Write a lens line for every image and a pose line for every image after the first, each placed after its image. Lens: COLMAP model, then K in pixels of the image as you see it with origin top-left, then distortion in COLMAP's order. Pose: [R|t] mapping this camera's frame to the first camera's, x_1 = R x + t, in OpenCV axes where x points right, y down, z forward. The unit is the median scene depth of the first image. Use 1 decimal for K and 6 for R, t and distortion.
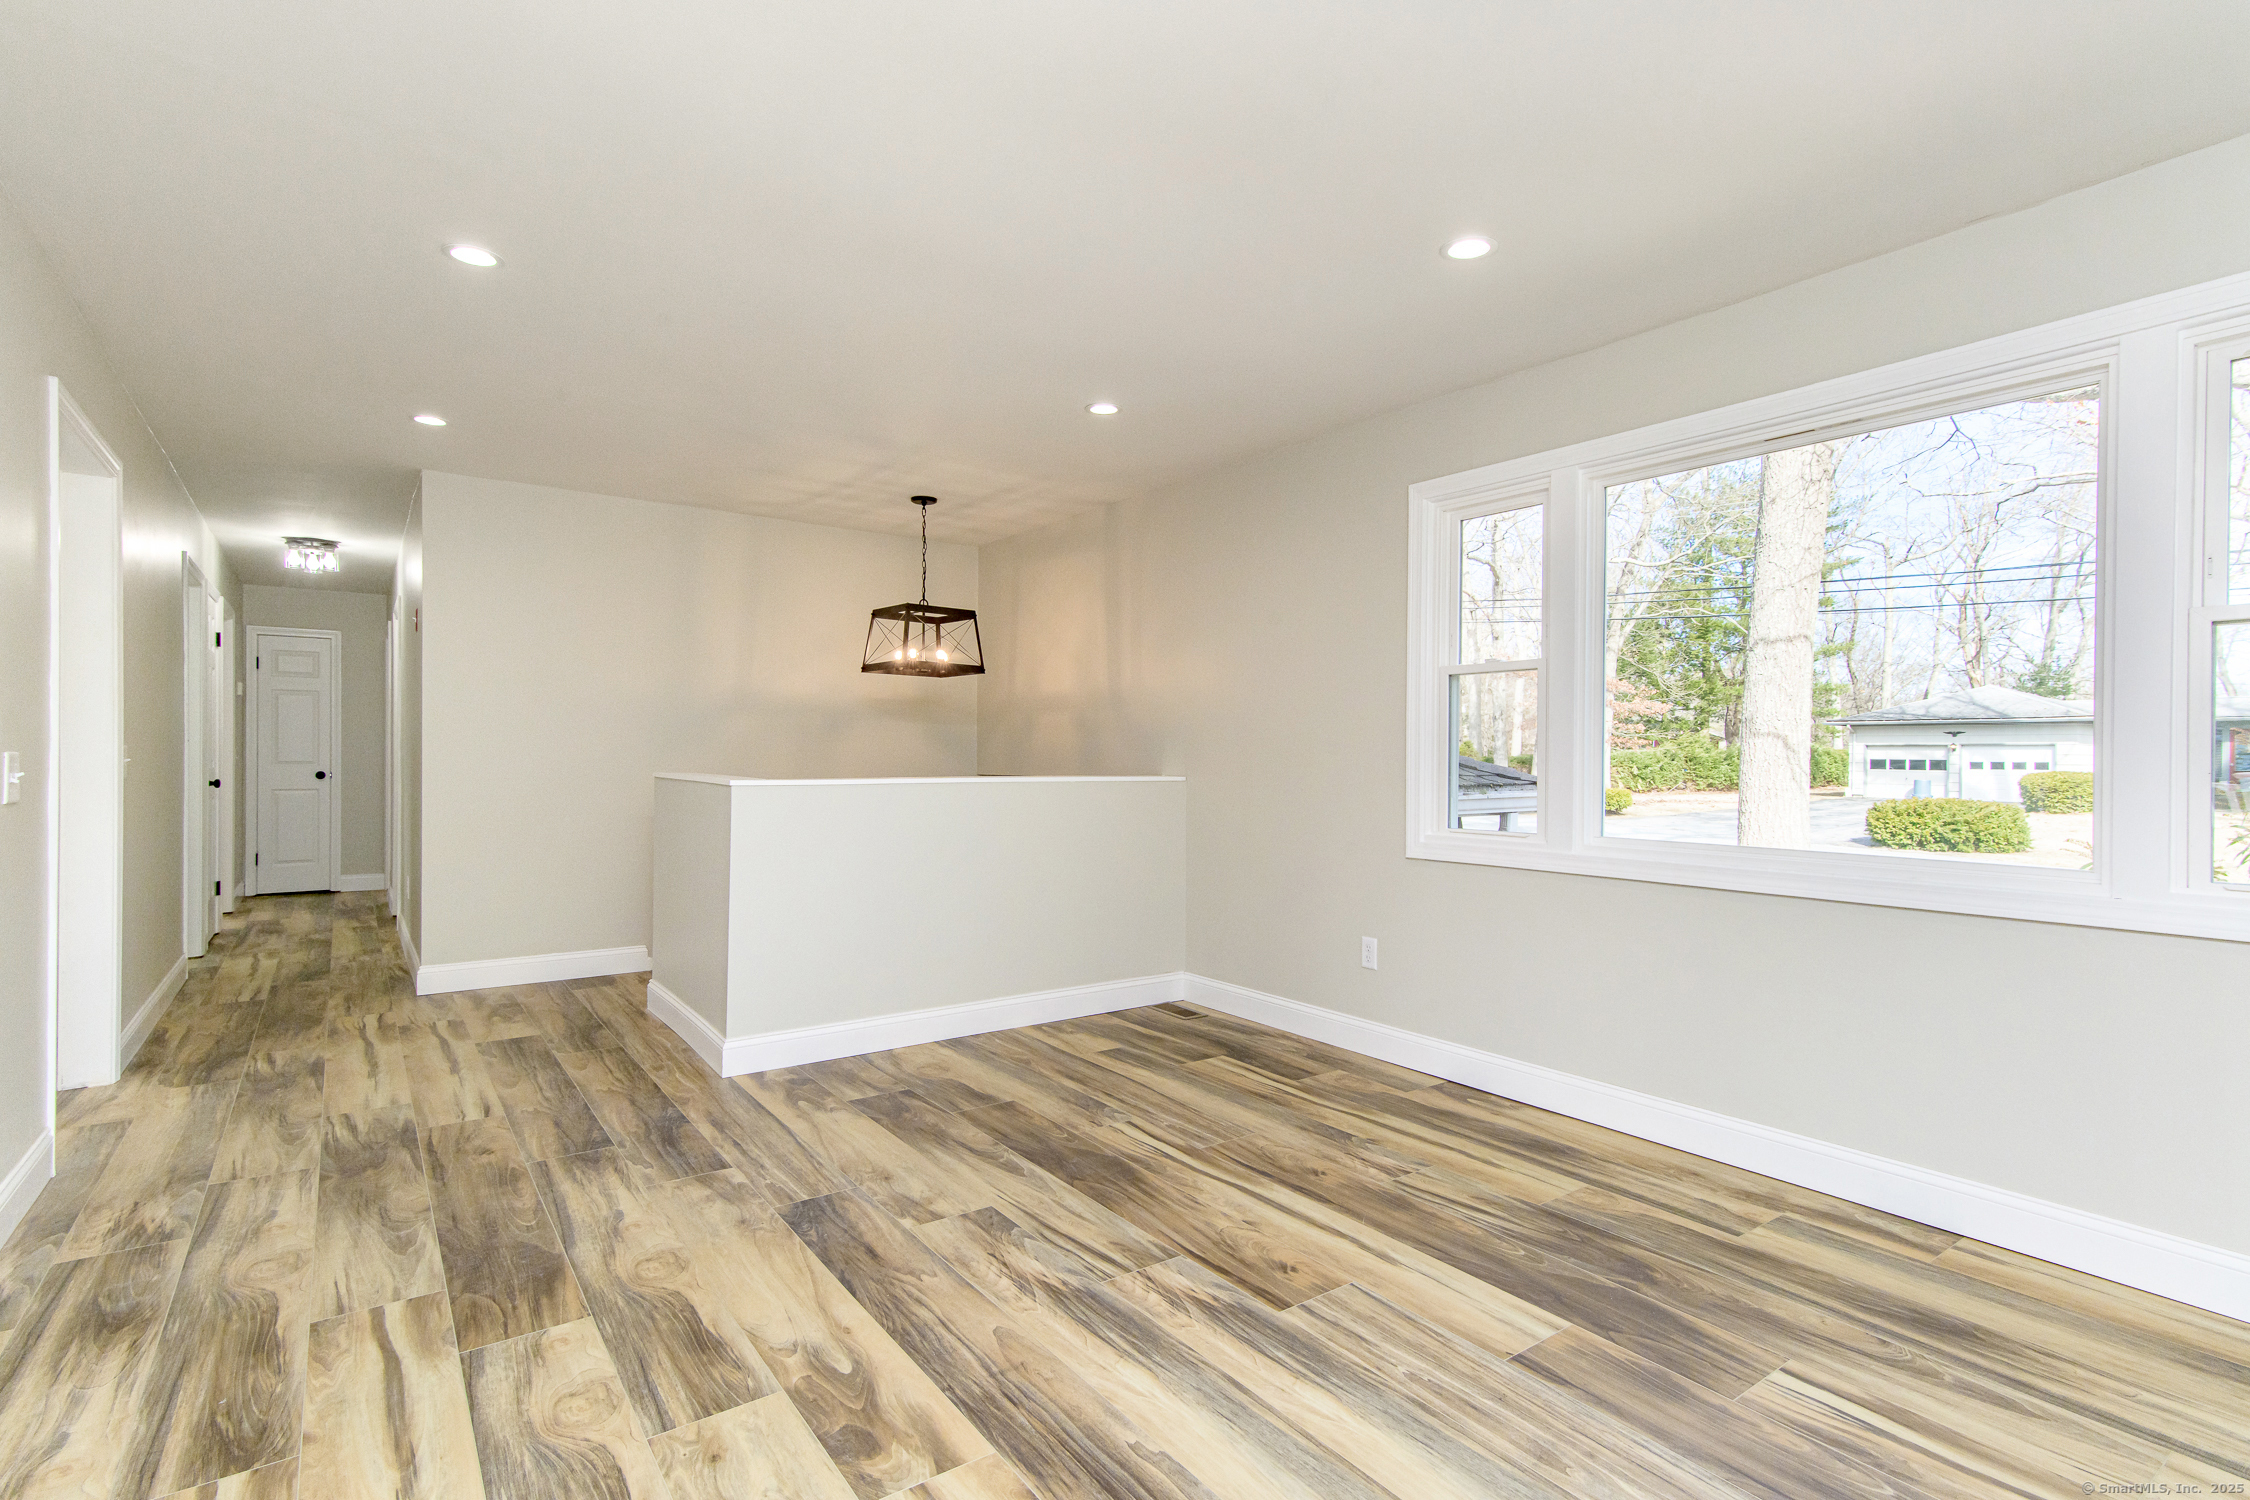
lens RADIAL K [[1084.6, 0, 1127.9], [0, 1084.6, 767.9], [0, 0, 1]] dist [0.019555, 0.000147]
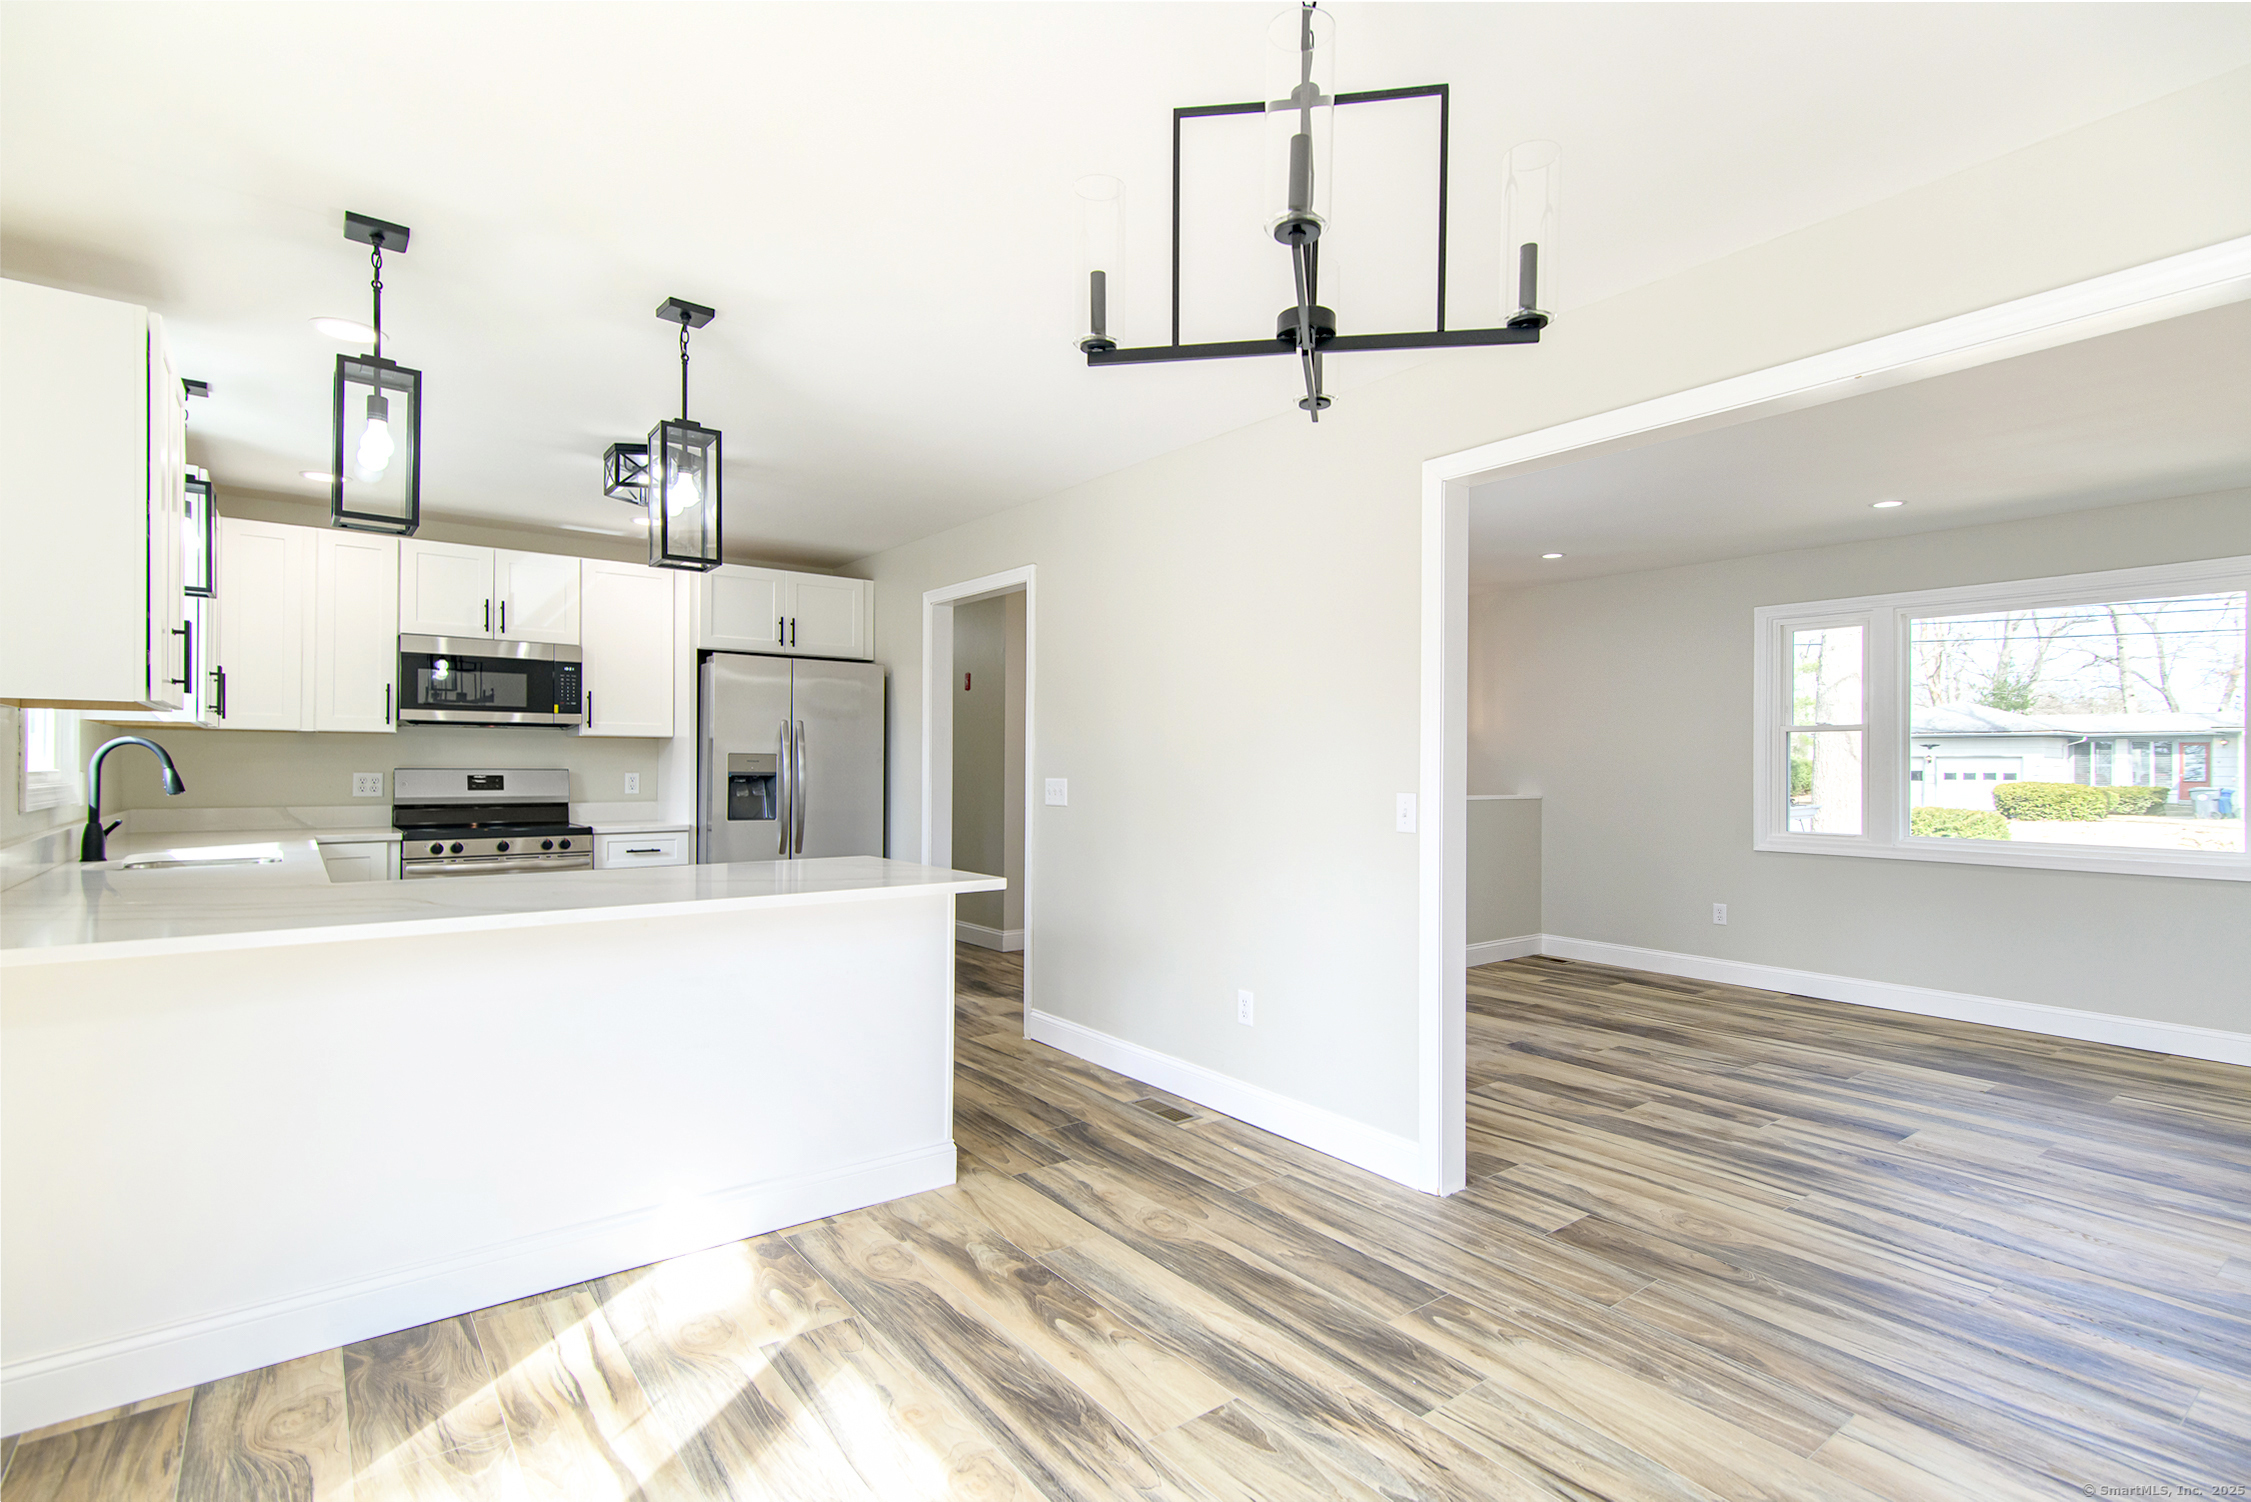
lens RADIAL K [[1088.0, 0, 1128.0], [0, 1088.0, 760.9], [0, 0, 1]] dist [0.016582, 0.000568]
pose [[0.999519, -0.002184, 0.030931, -0.860604], [0.002690, 0.999863, -0.016314, -0.025078], [-0.030892, 0.016390, 0.999388, -0.655198]]
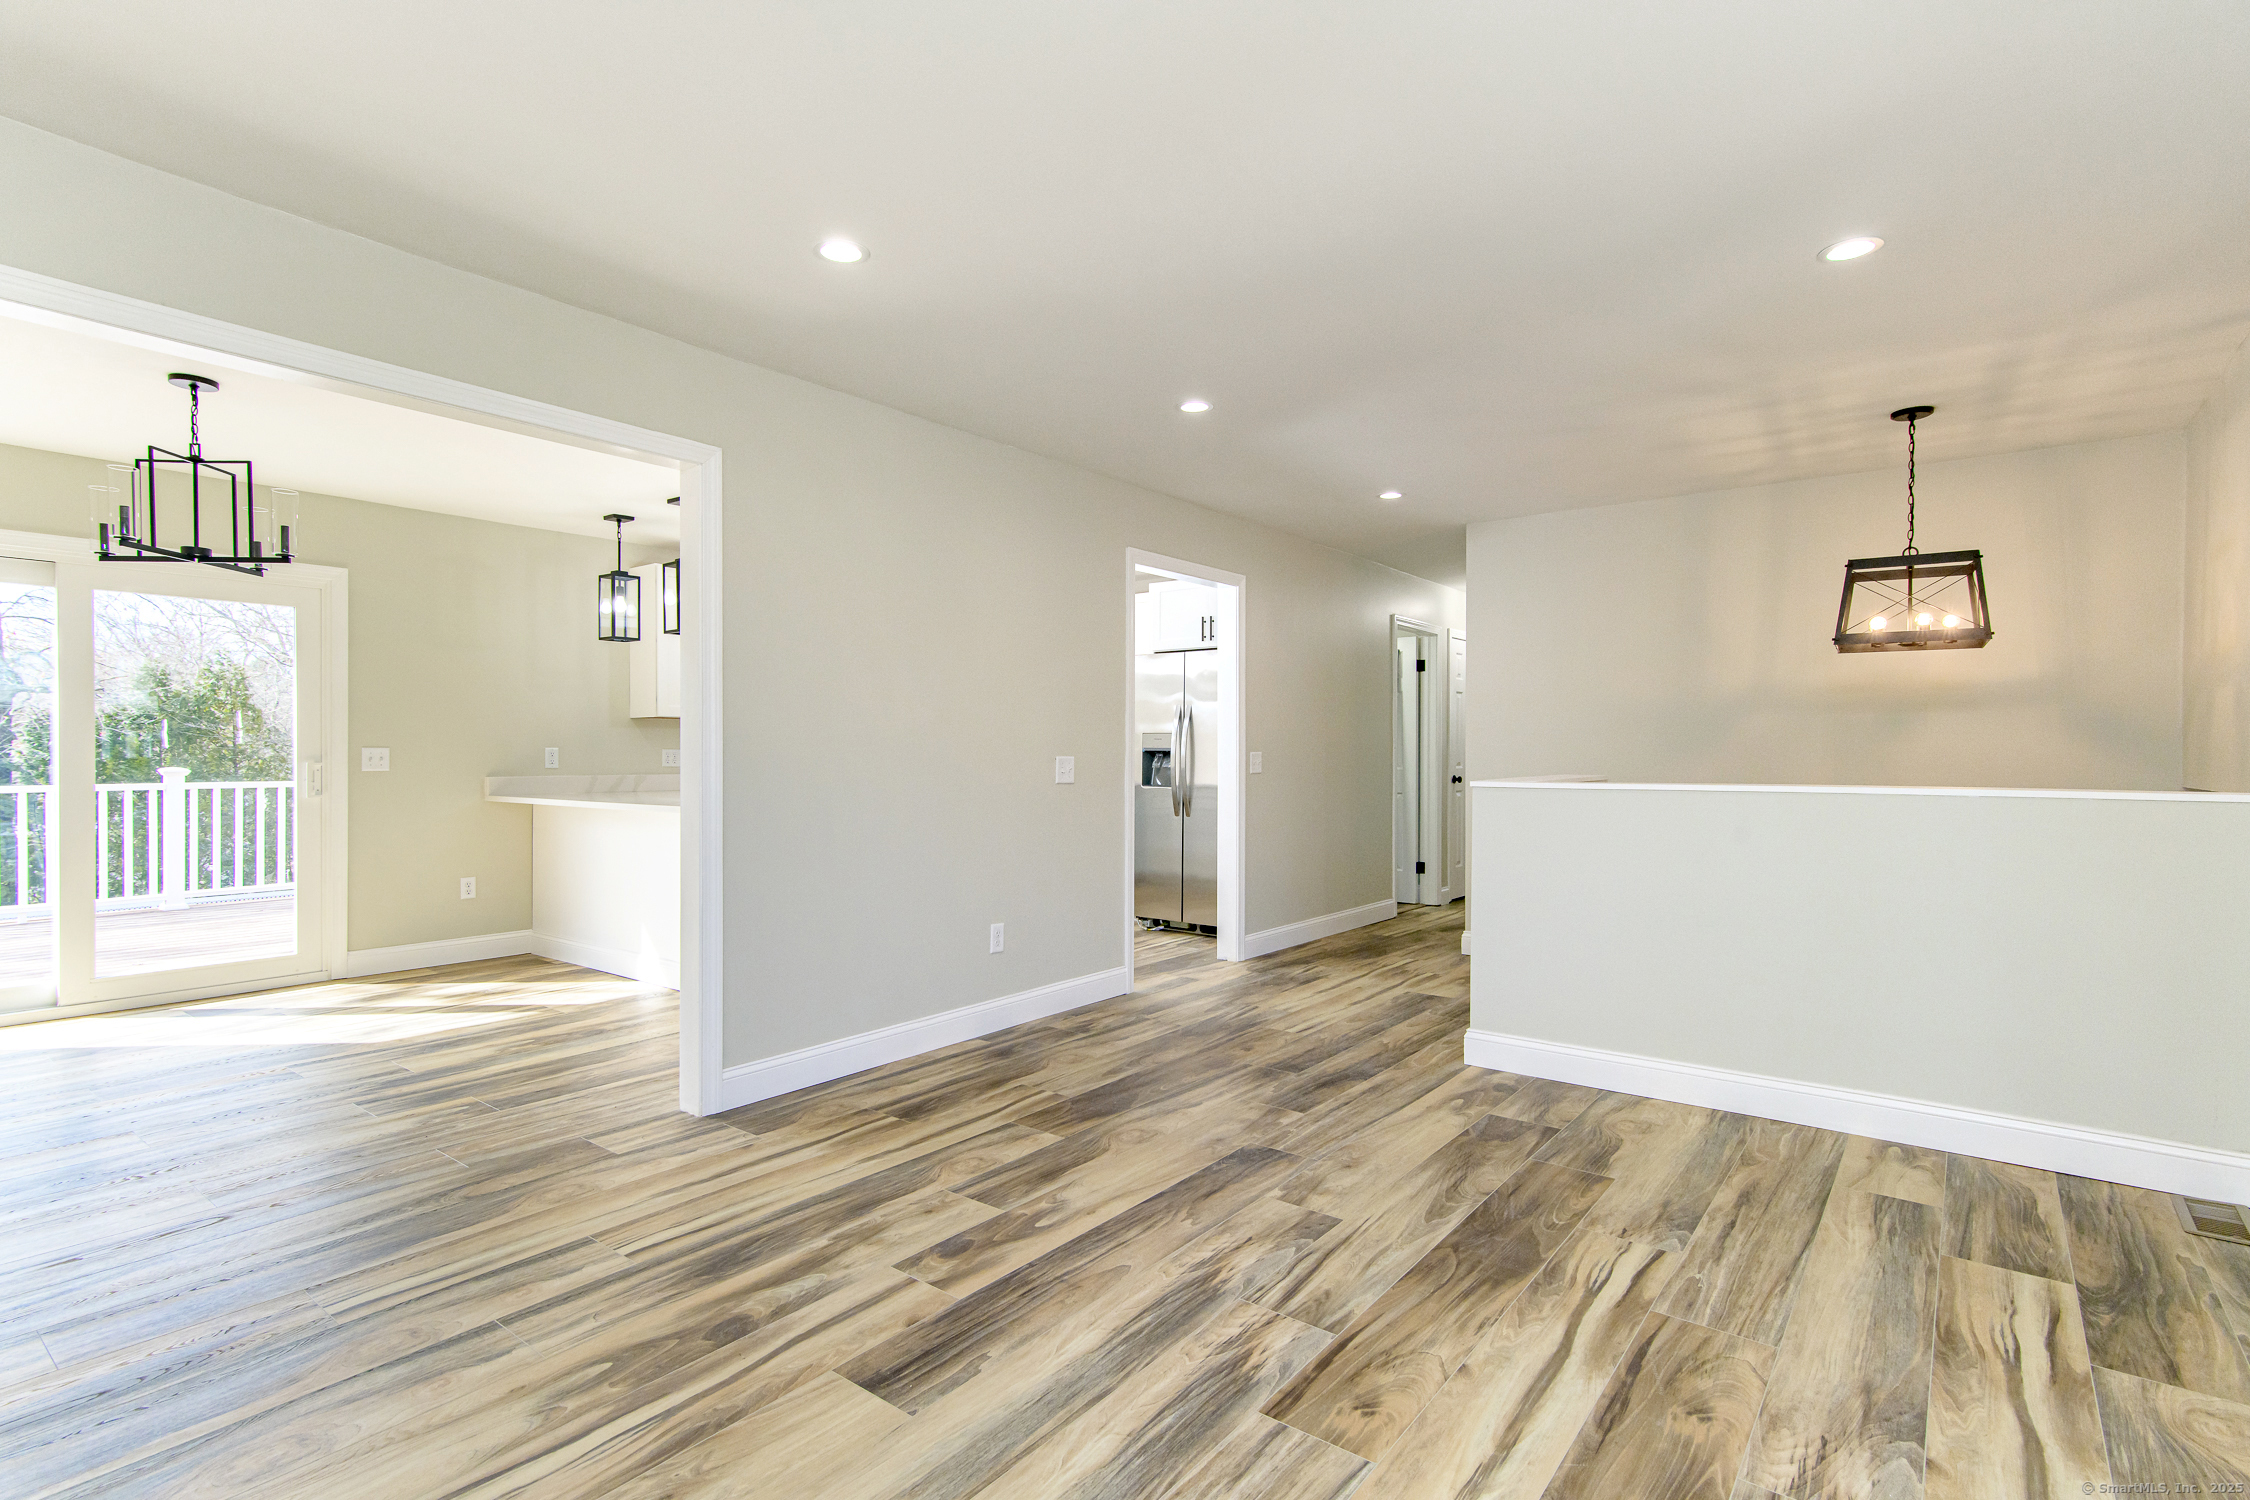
lens RADIAL K [[1087.5, 0, 1127.5], [0, 1087.5, 759.9], [0, 0, 1]] dist [0.016582, 0.000568]
pose [[0.268713, -0.001946, -0.963218, 0.676378], [-0.009662, 0.999942, -0.004715, -0.001563], [0.963172, 0.010574, 0.268678, 0.486094]]
